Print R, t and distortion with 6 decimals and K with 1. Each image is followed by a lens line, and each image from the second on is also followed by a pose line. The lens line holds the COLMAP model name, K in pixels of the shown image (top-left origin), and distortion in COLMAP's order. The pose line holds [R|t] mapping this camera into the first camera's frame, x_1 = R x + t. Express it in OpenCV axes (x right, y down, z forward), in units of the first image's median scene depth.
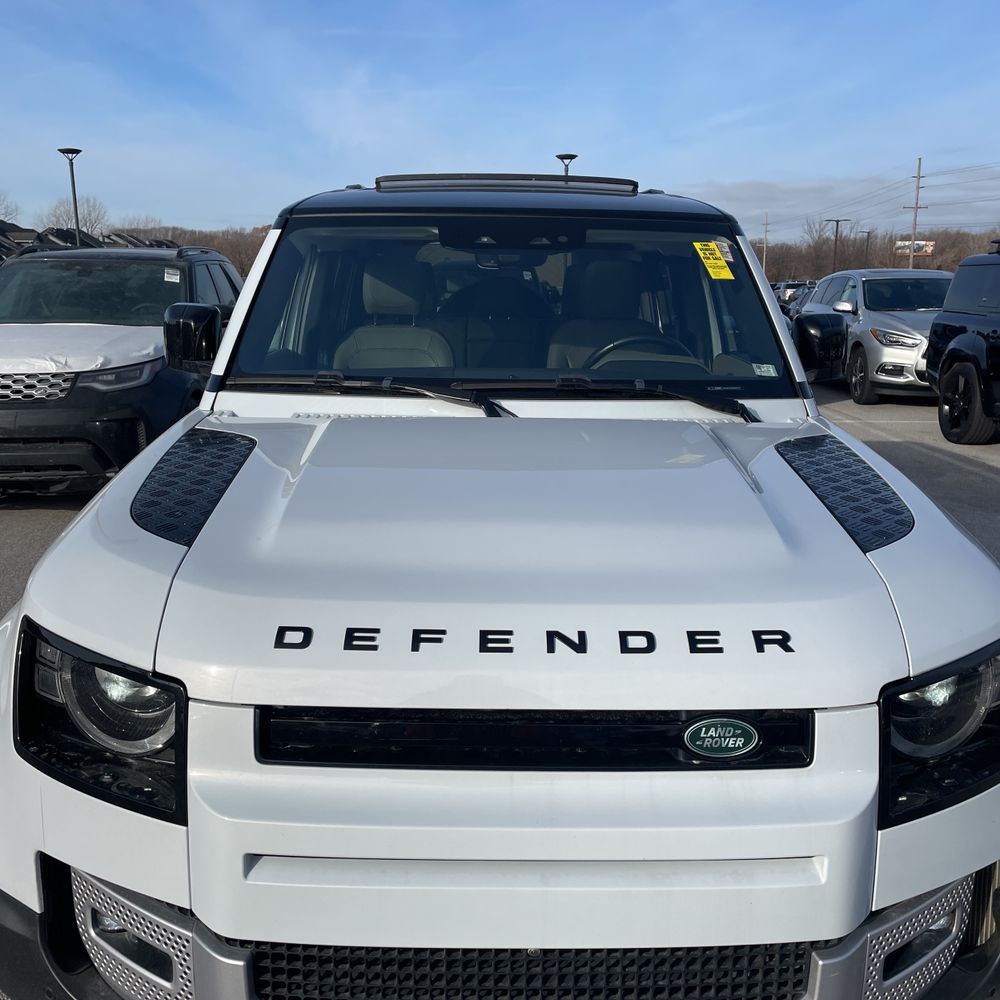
lens RADIAL K [[991.7, 0, 503.5], [0, 991.7, 496.2], [0, 0, 1]] dist [0.129346, -0.188993]
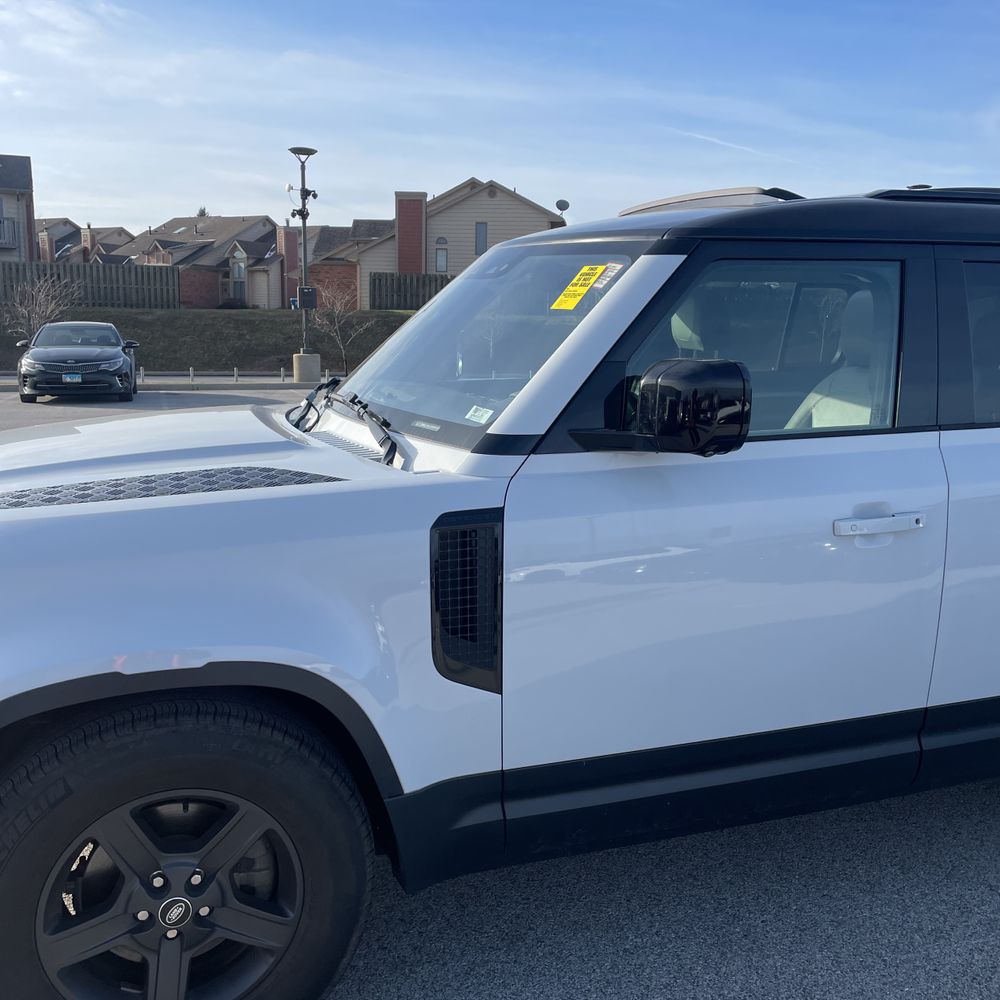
lens RADIAL K [[993.1, 0, 508.2], [0, 993.1, 500.7], [0, 0, 1]] dist [0.123269, -0.159509]
pose [[0.304665, 0.180835, -0.935135, 1.089574], [-0.221389, 0.968365, 0.115133, -0.161499], [0.926372, 0.171952, 0.335062, 0.772568]]
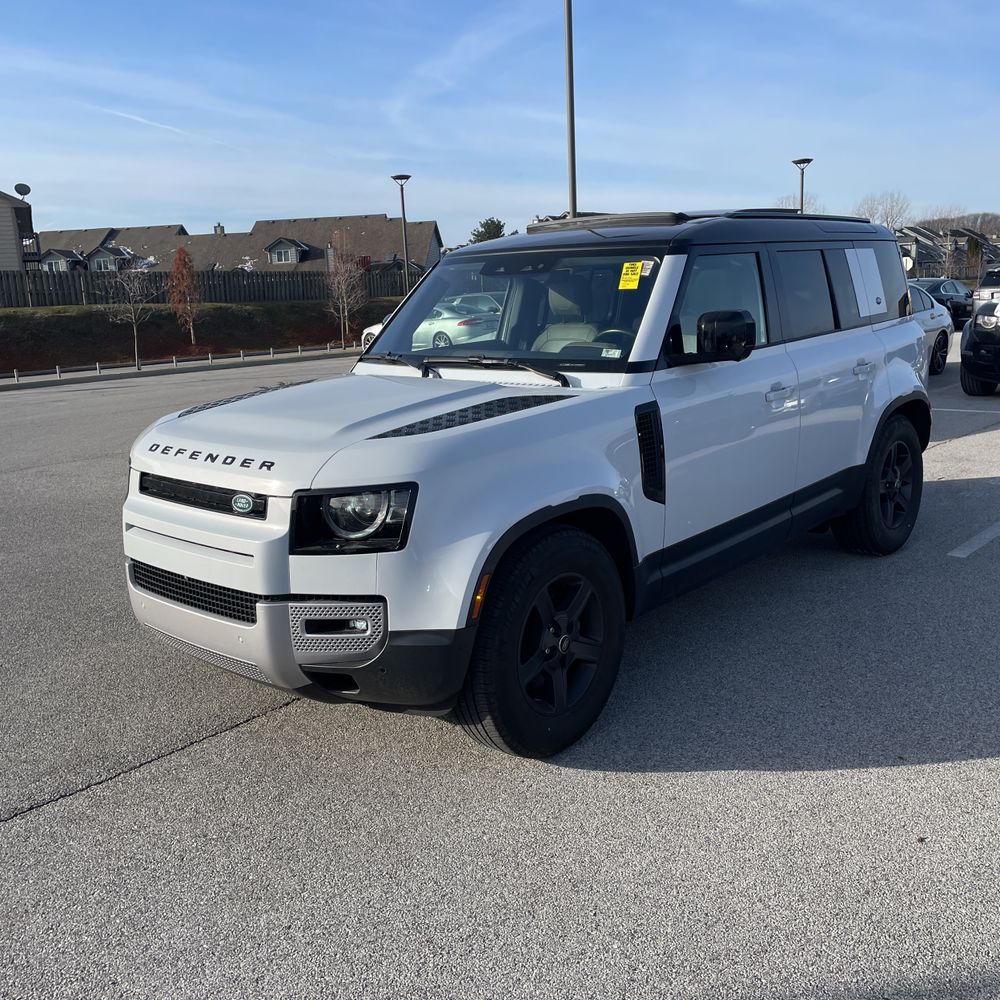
lens RADIAL K [[993.1, 0, 508.2], [0, 993.1, 500.7], [0, 0, 1]] dist [0.123269, -0.159509]
pose [[0.738699, 0.107390, -0.665426, 1.158163], [-0.100525, 0.993738, 0.048781, 0.030989], [0.666498, 0.030858, 0.744868, -0.168283]]
